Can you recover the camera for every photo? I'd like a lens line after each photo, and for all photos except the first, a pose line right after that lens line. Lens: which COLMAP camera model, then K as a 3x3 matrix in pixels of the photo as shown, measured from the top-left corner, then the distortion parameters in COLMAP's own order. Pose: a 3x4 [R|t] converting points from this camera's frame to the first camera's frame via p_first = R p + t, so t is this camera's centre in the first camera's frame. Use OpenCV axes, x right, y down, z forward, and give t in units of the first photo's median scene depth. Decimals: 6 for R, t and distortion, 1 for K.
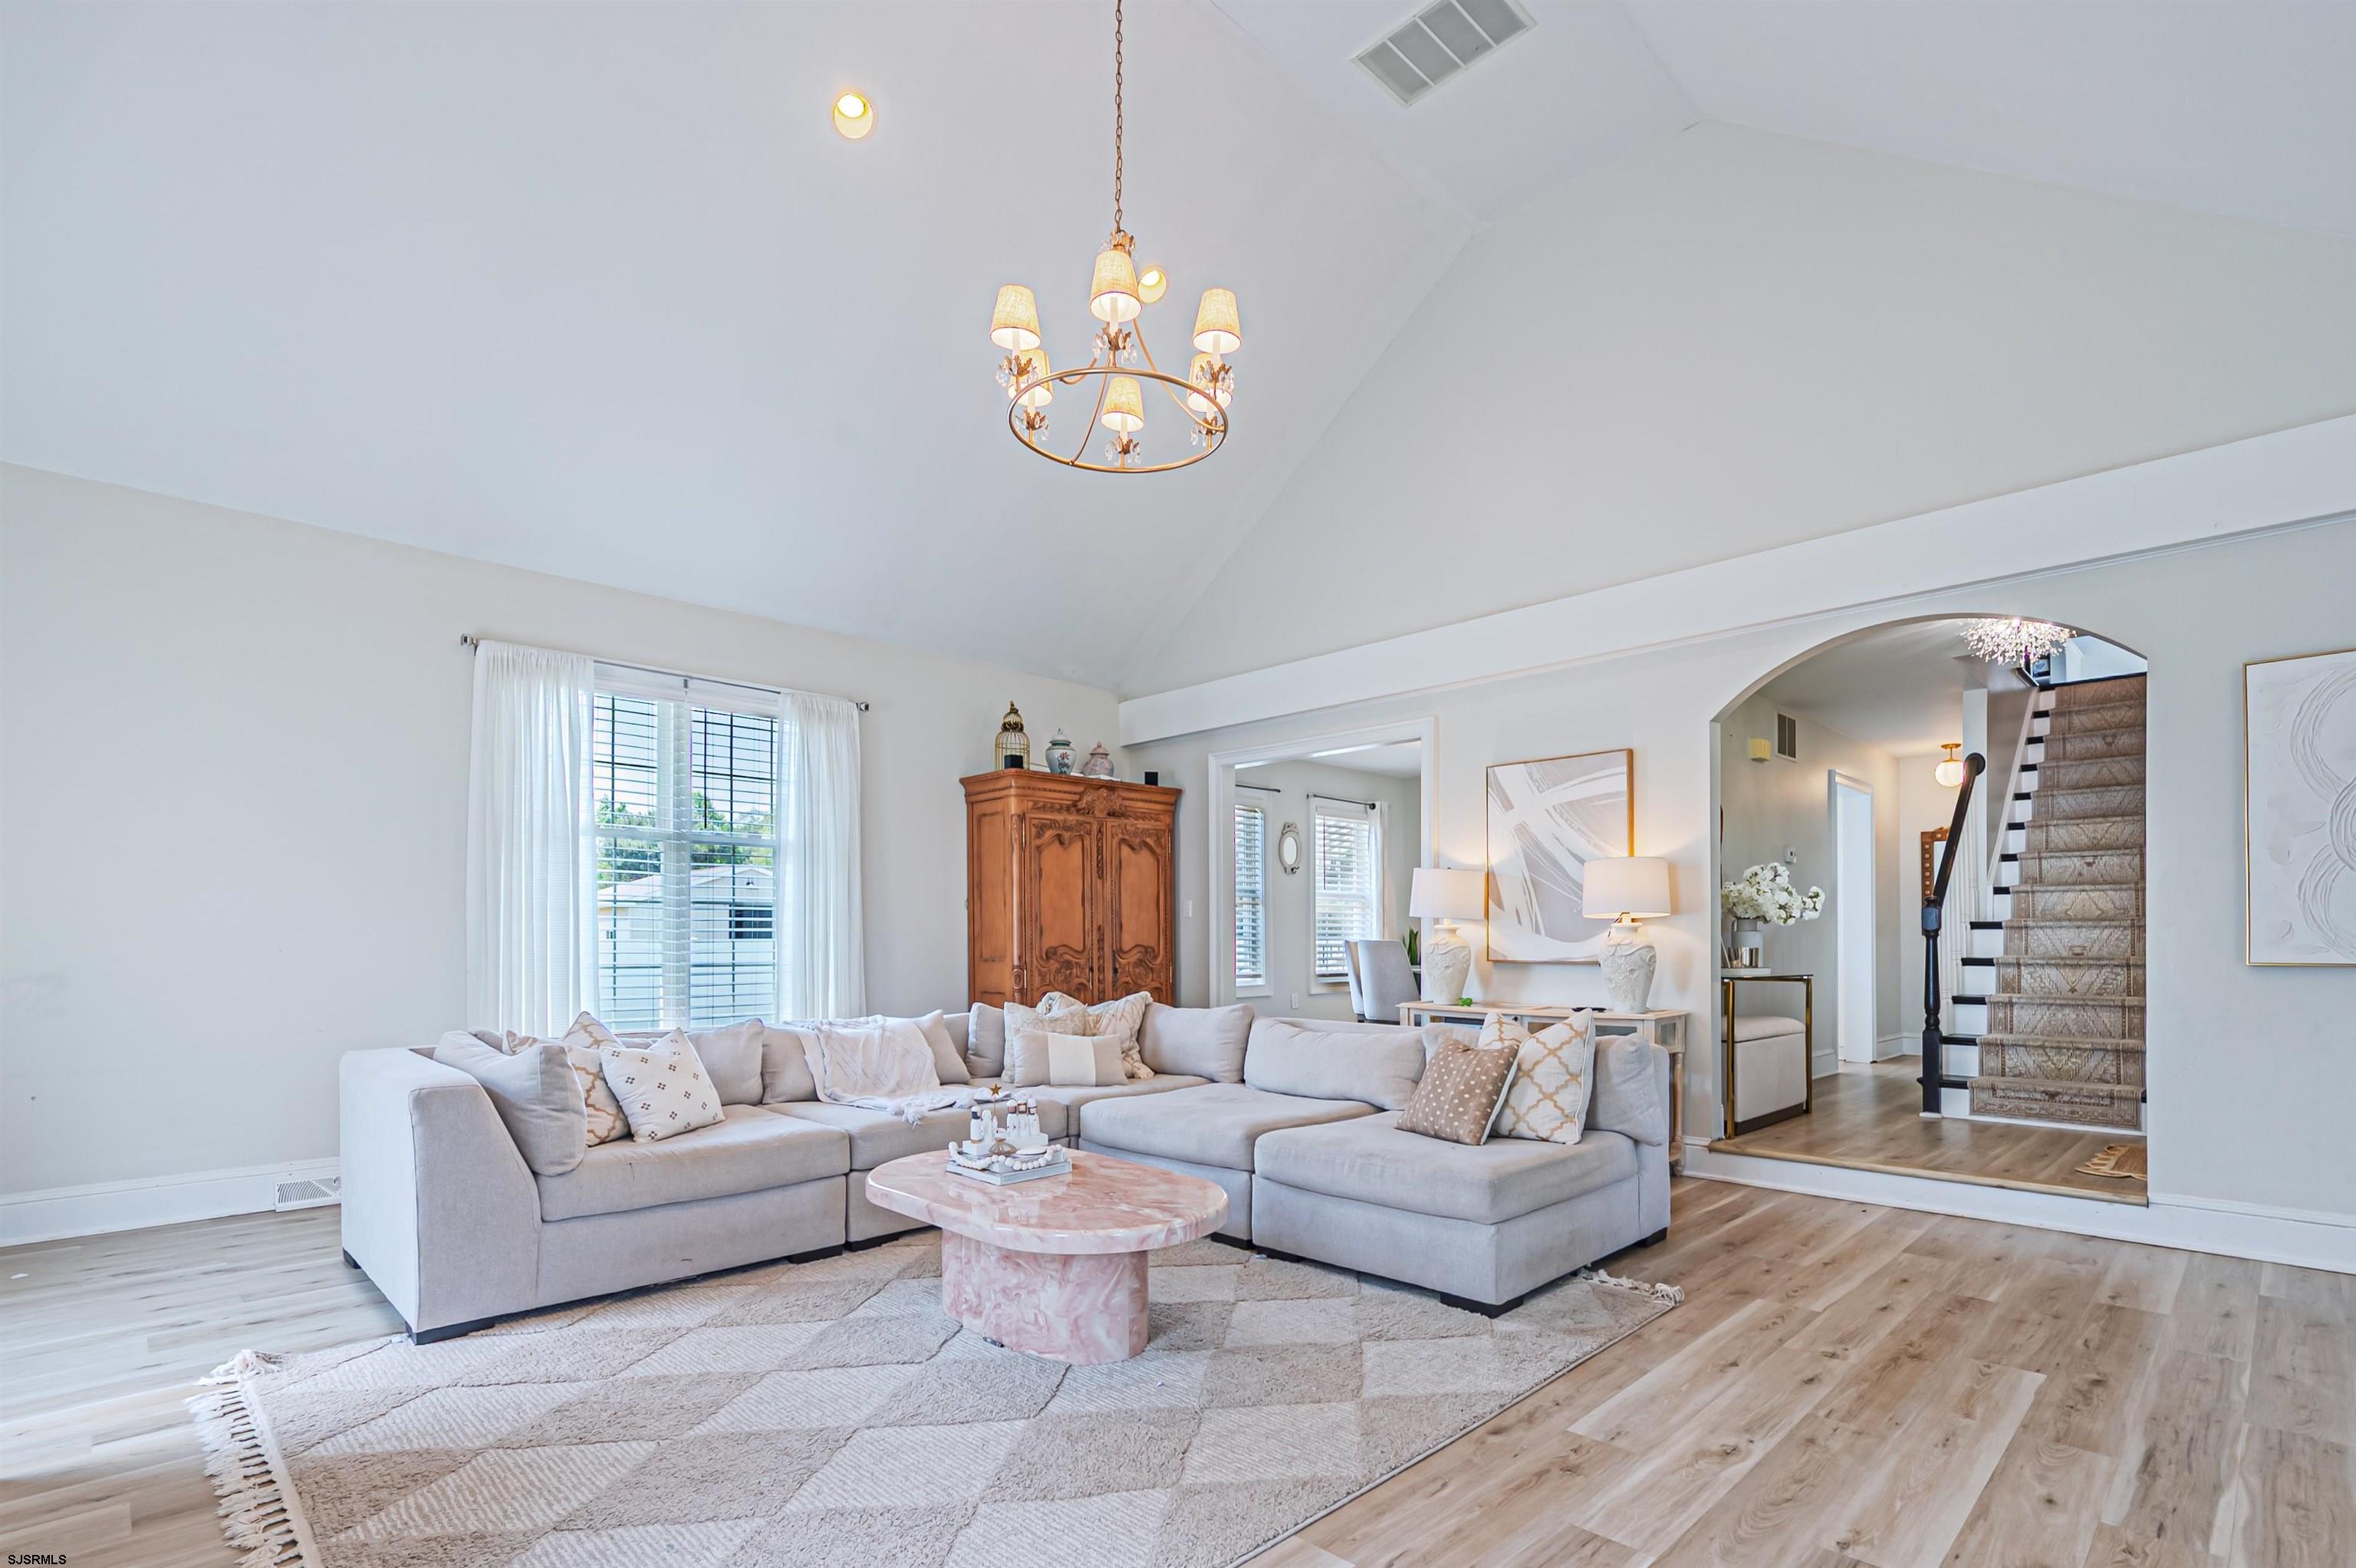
lens RADIAL K [[1099.9, 0, 1224.1], [0, 1099.9, 935.3], [0, 0, 1]] dist [-0.004336, -0.000175]
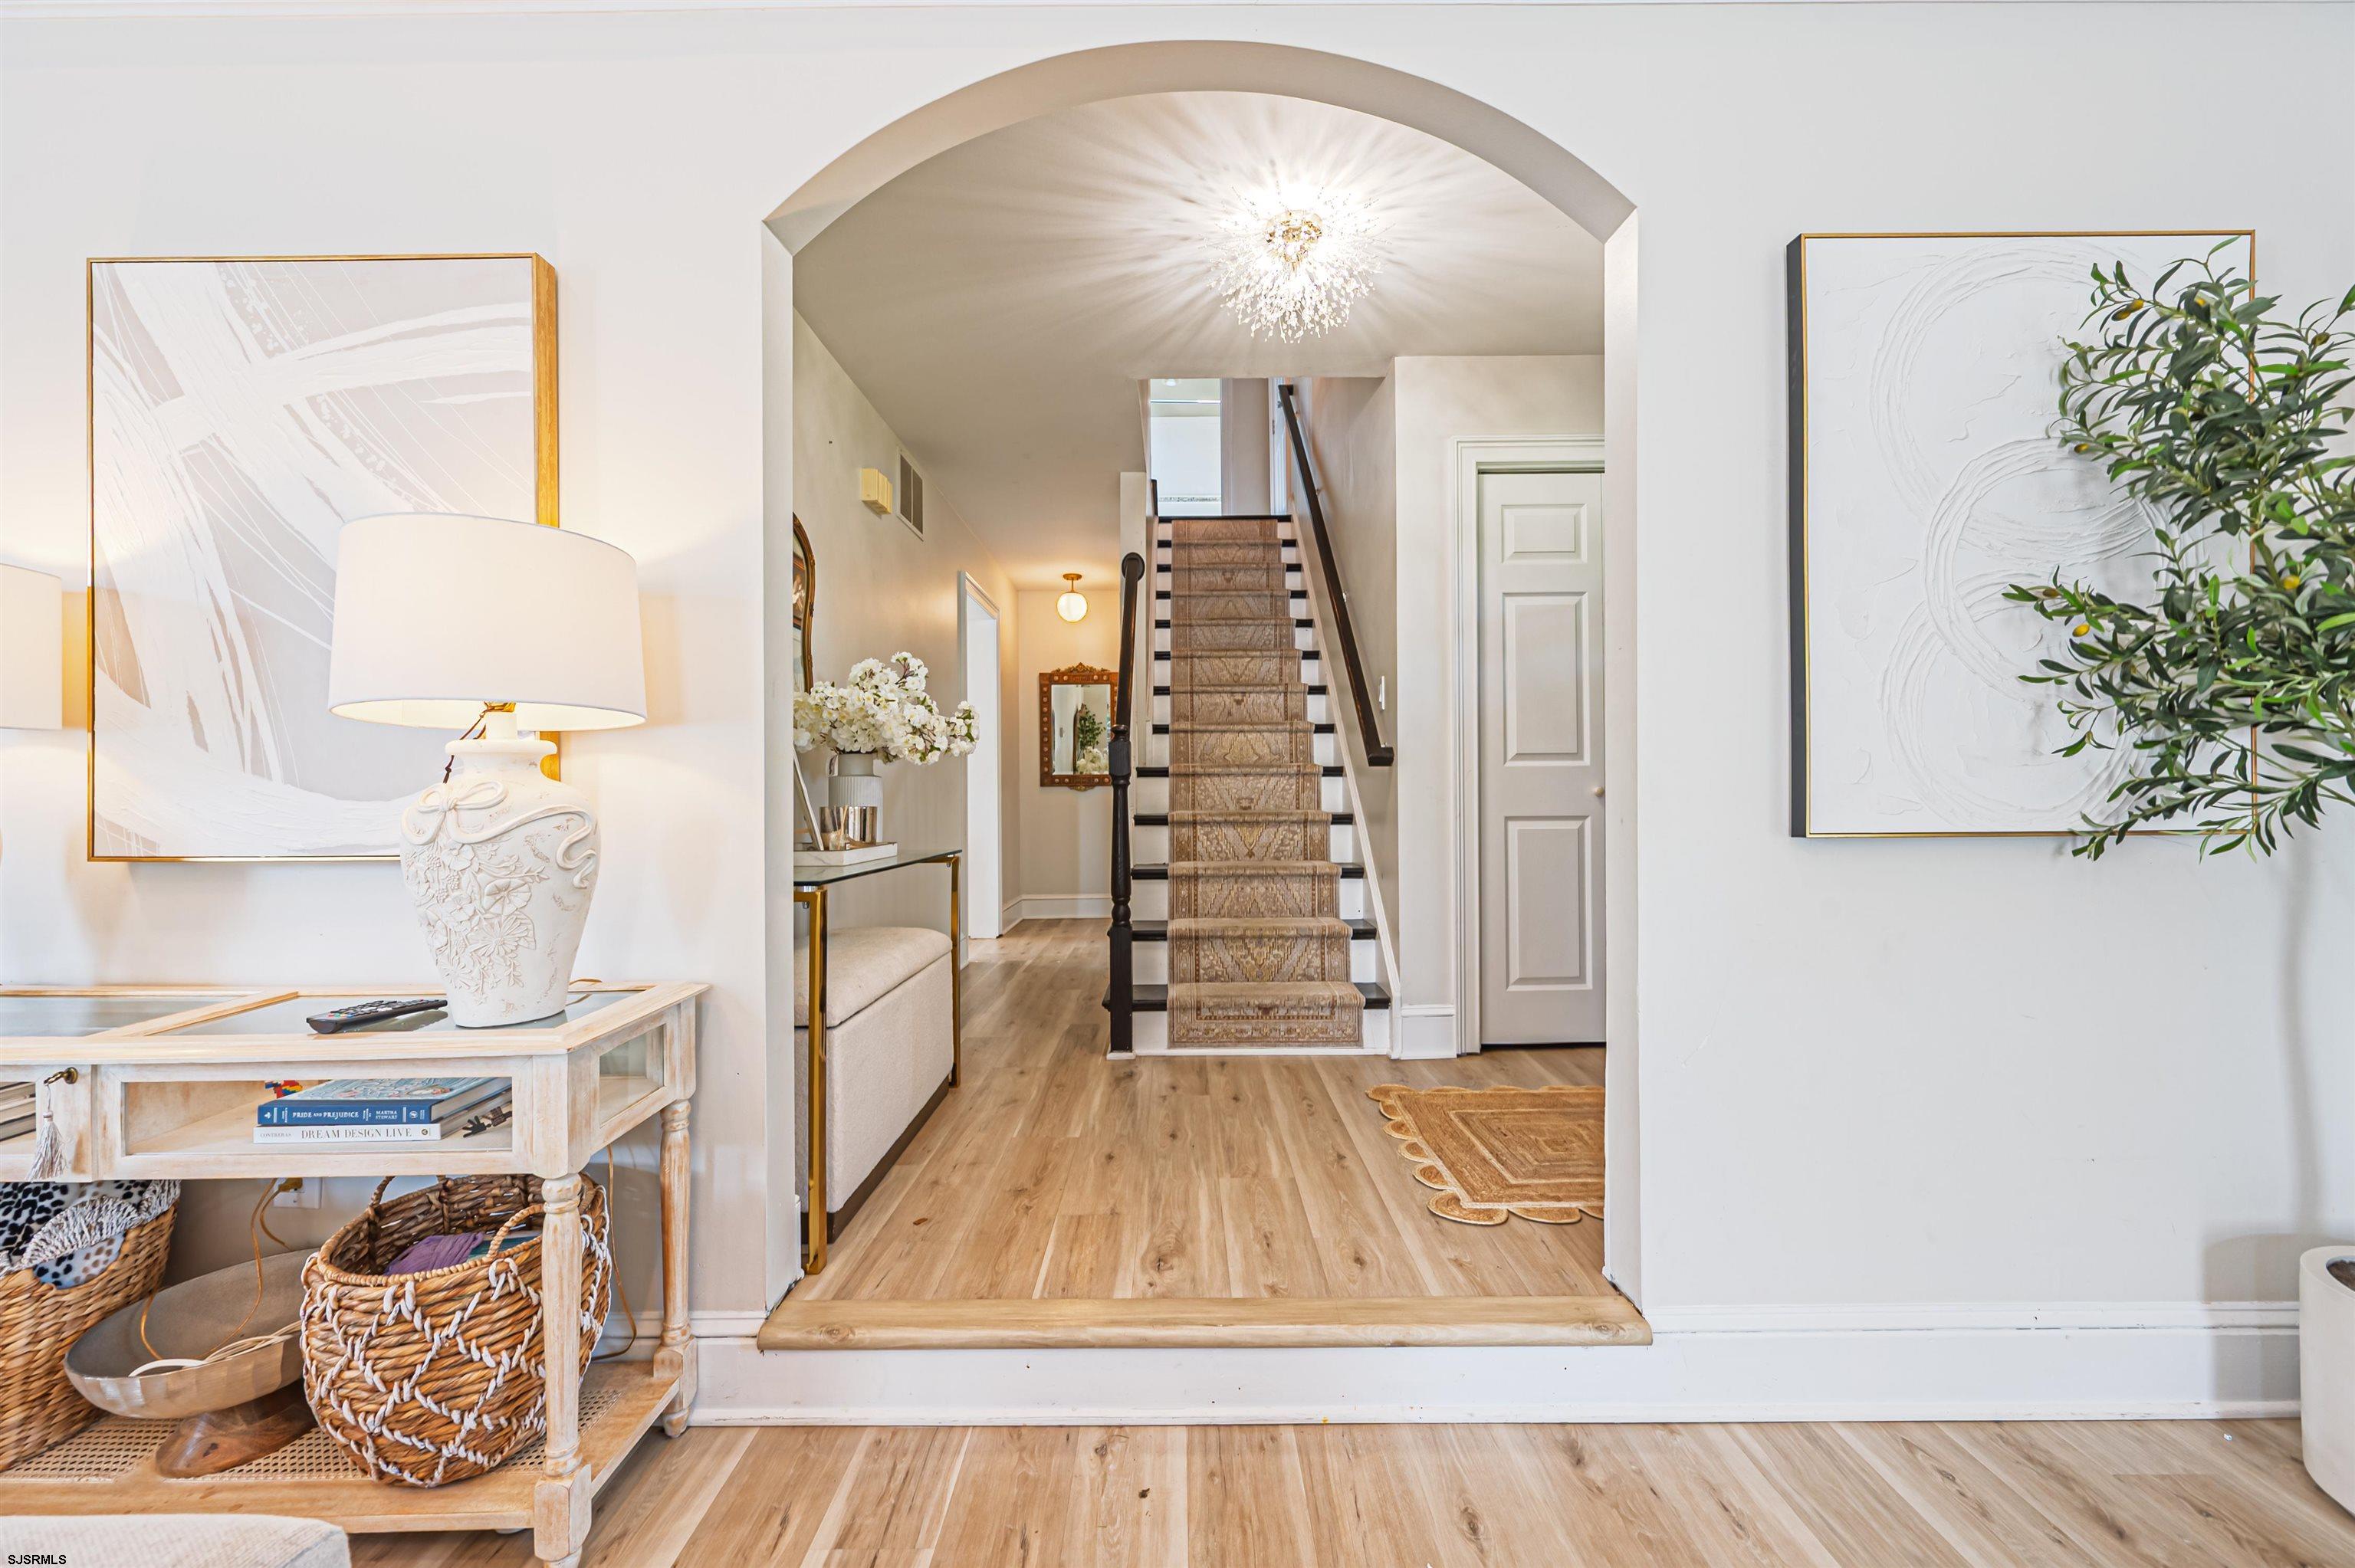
lens RADIAL K [[930.8, 0, 1166.1], [0, 930.8, 783.0], [0, 0, 1]] dist [0.001527, -0.000815]
pose [[0.722022, 0.003469, 0.691861, 0.273875], [-0.000356, 0.999989, -0.004643, 0.002068], [-0.691870, 0.003105, 0.722015, 0.573719]]
